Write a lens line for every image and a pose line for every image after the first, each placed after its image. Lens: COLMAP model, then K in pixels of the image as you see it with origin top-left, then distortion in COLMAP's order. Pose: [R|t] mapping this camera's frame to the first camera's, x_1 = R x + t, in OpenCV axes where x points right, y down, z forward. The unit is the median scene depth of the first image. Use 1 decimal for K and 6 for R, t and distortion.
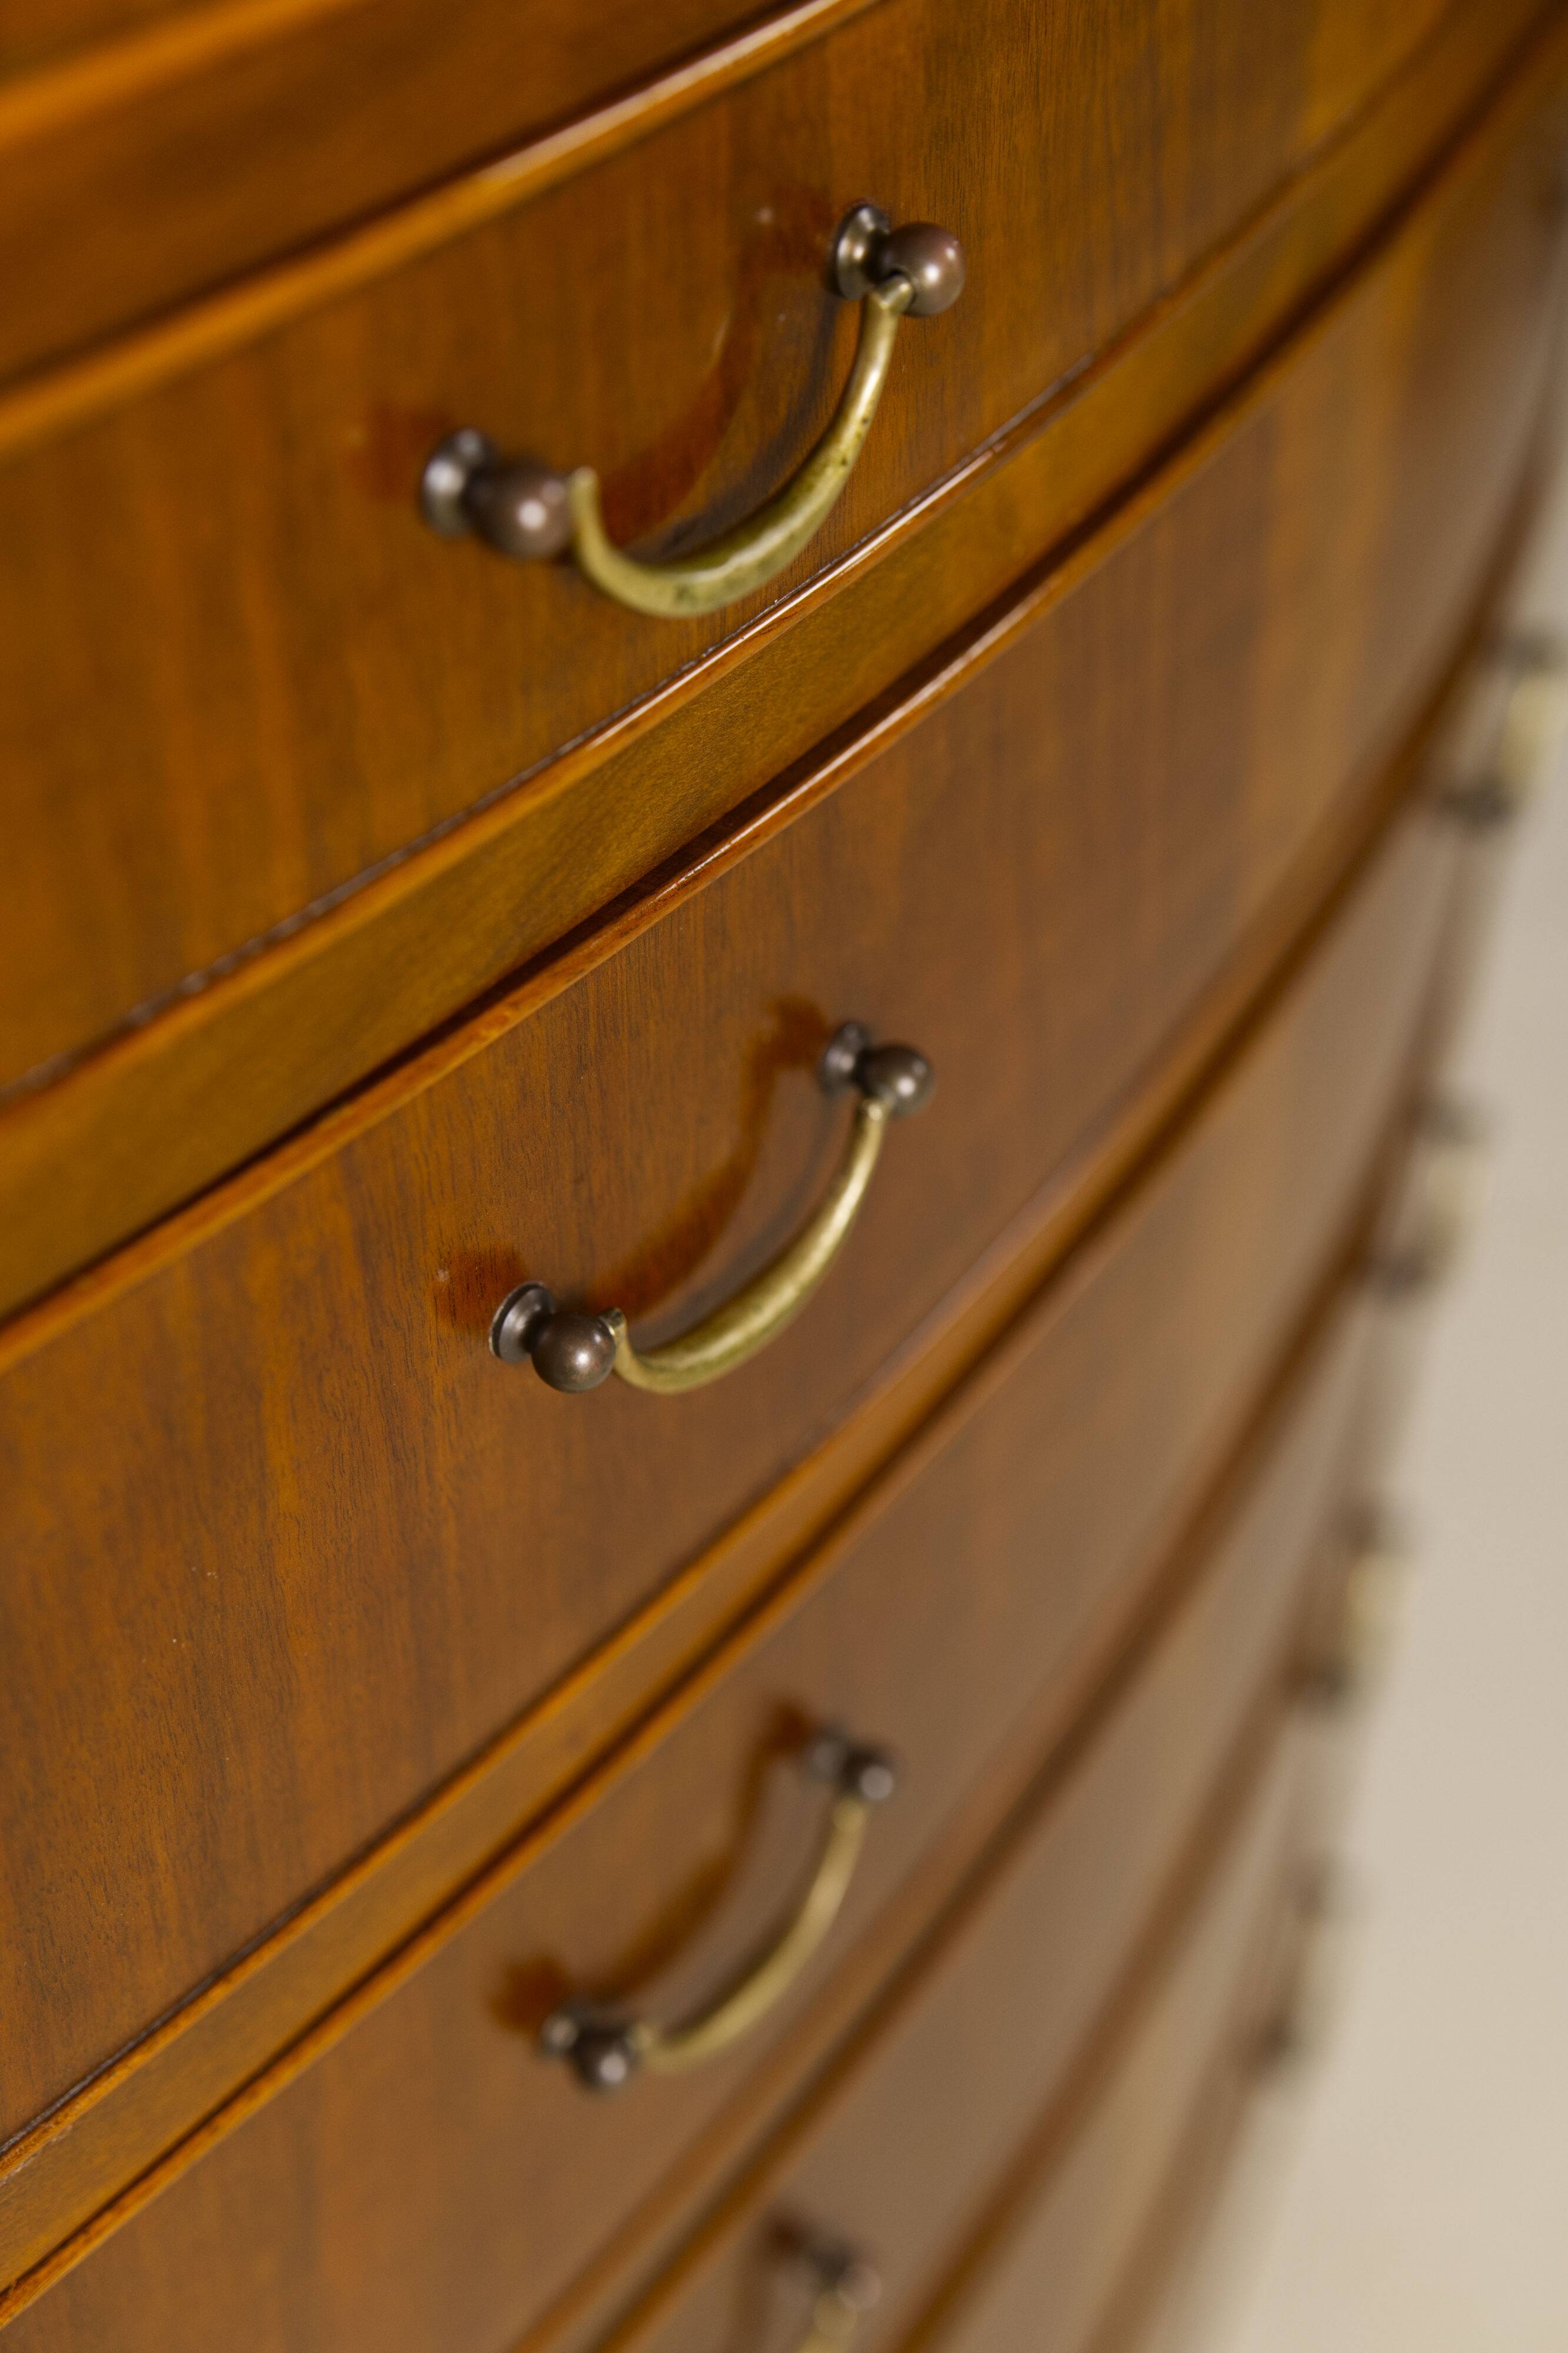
lens RADIAL K [[3350.9, 0, 784.0], [0, 3350.9, 1176.5], [0, 0, 1]] dist [0.200525, -0.026114]
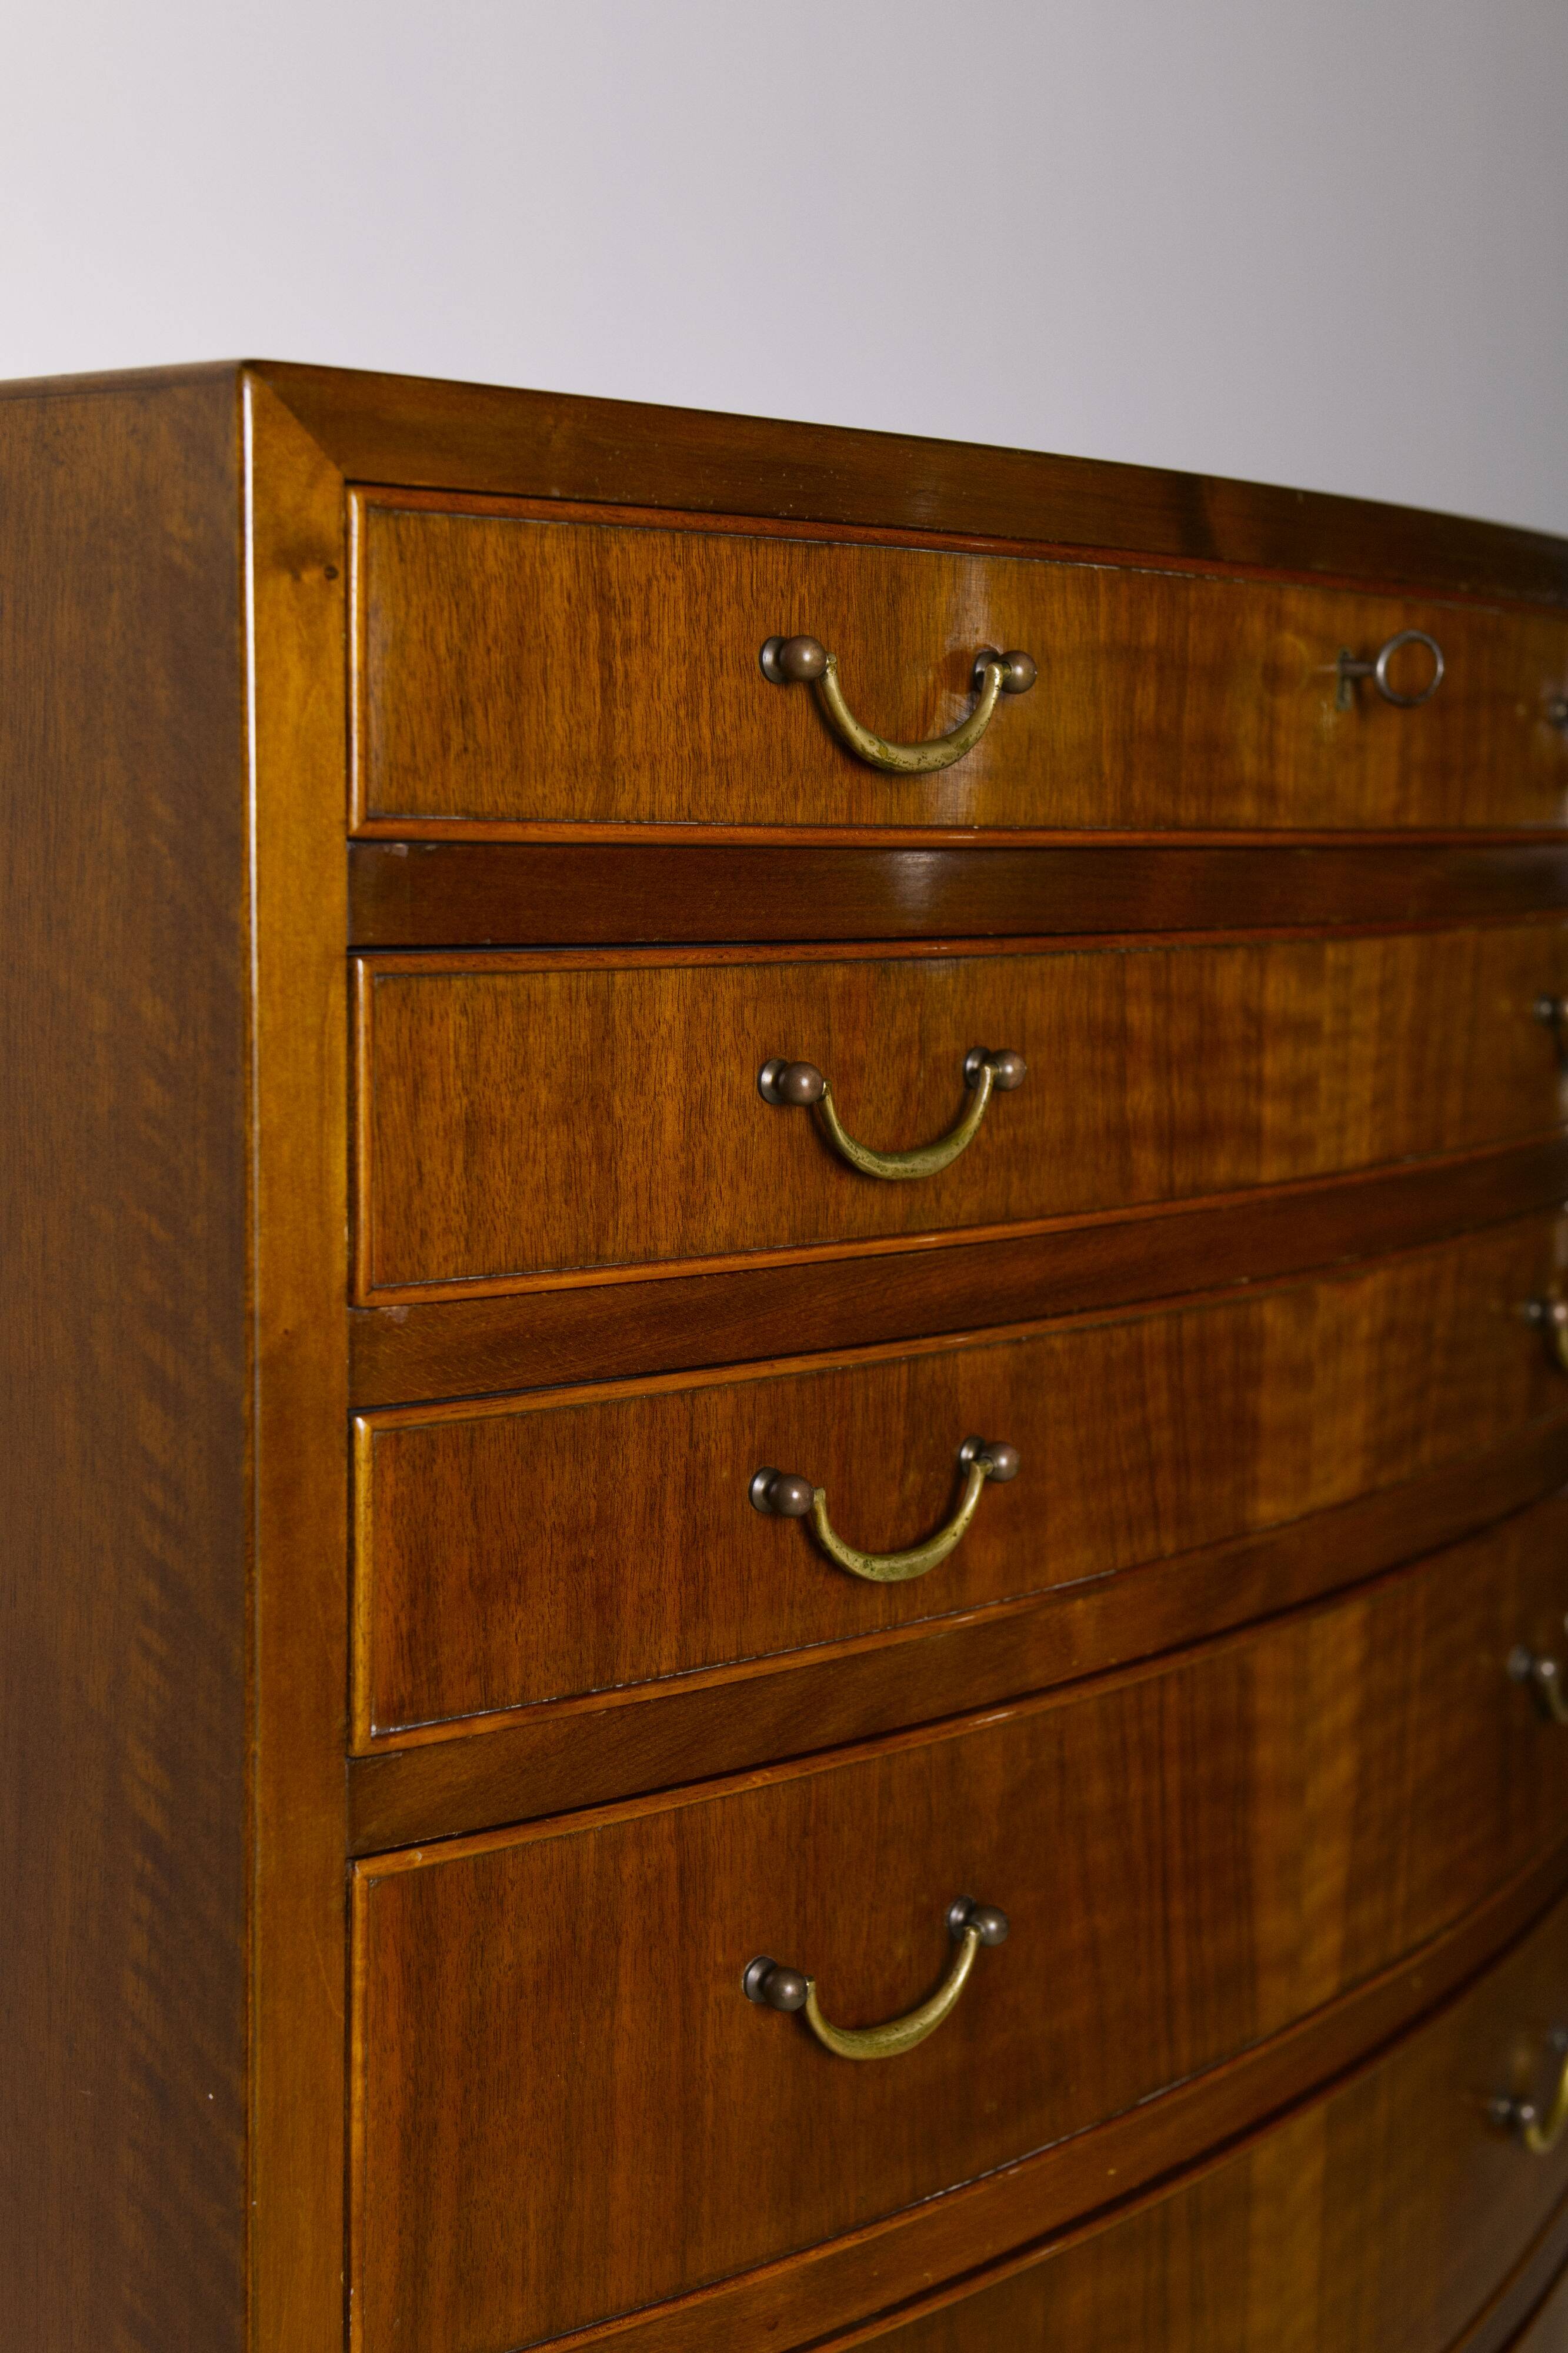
lens RADIAL K [[3333.3, 0, 775.3], [0, 3333.3, 1199.9], [0, 0, 1]] dist [0.148316, -0.600383]
pose [[0.984751, 0.037482, -0.169883, 0.252595], [-0.124270, 0.834936, -0.536133, 0.745028], [0.121746, 0.549069, 0.826862, -0.857010]]
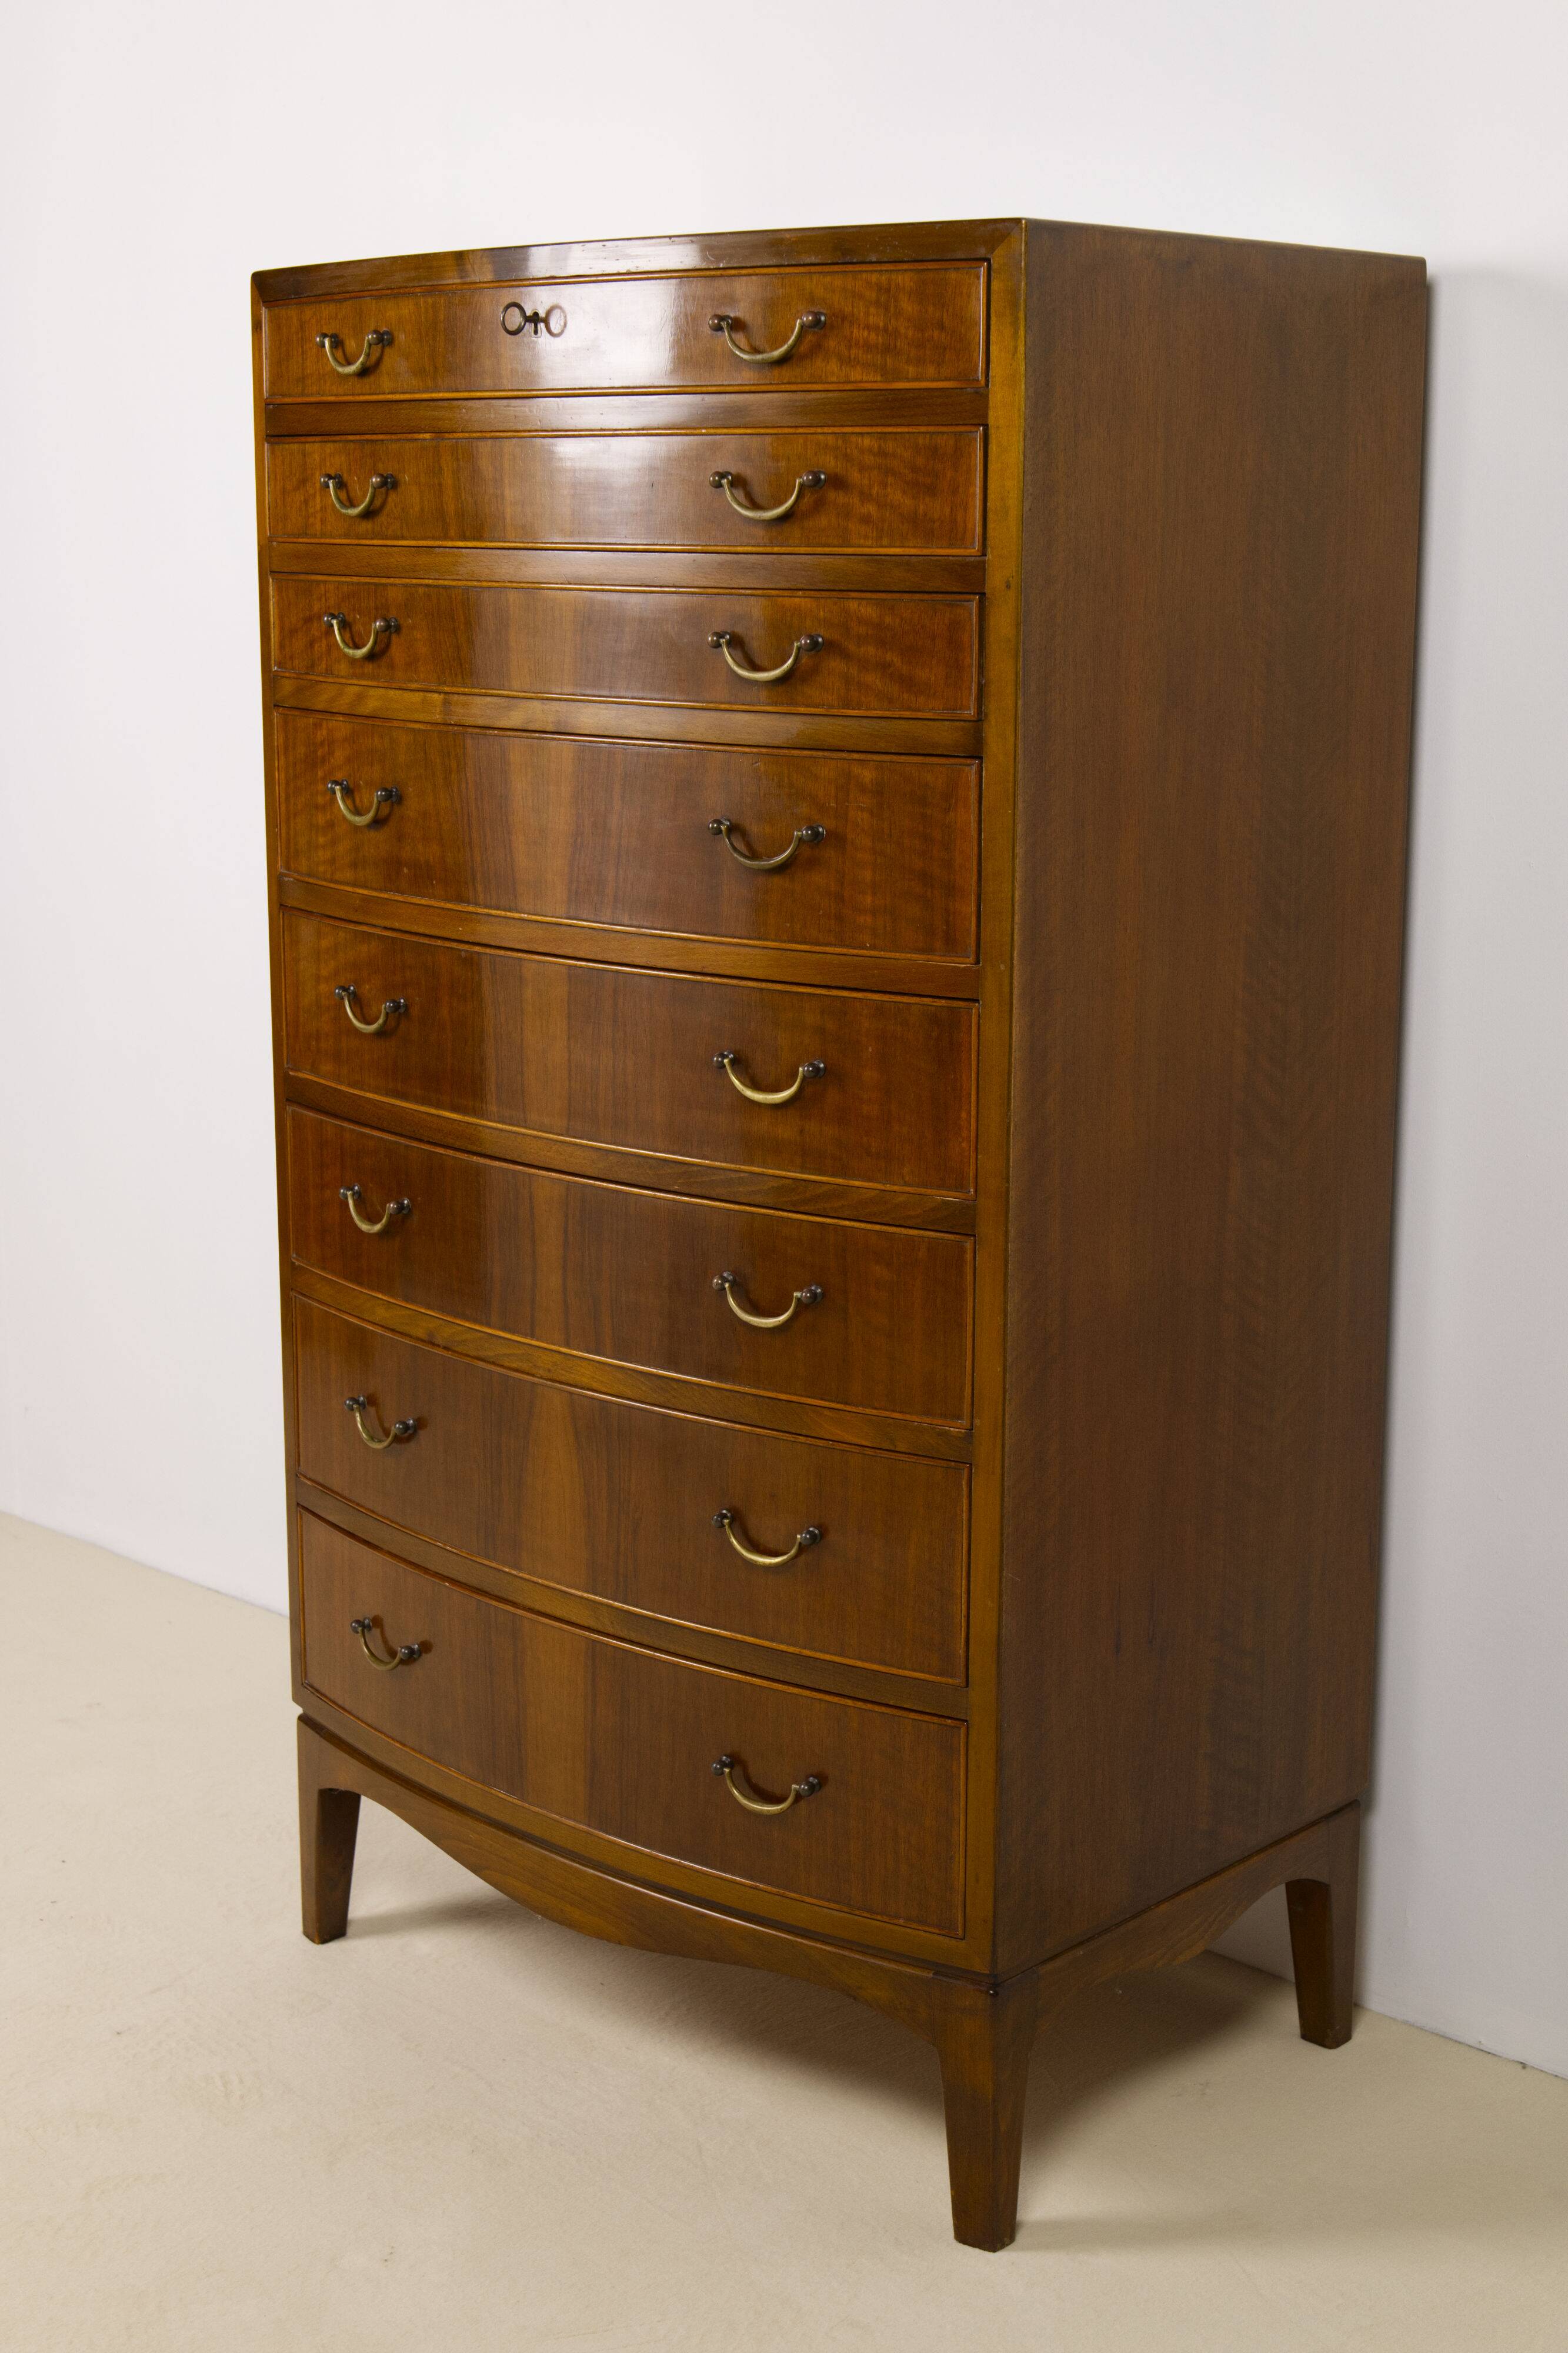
lens RADIAL K [[3275.8, 0, 784.0], [0, 3275.8, 1176.5], [0, 0, 1]] dist [0.096780, -0.572418]
pose [[-0.260924, 0.197450, -0.944951, 5.537963], [-0.623526, 0.712812, 0.321115, -1.878060], [0.736976, 0.672988, -0.062874, 2.539210]]
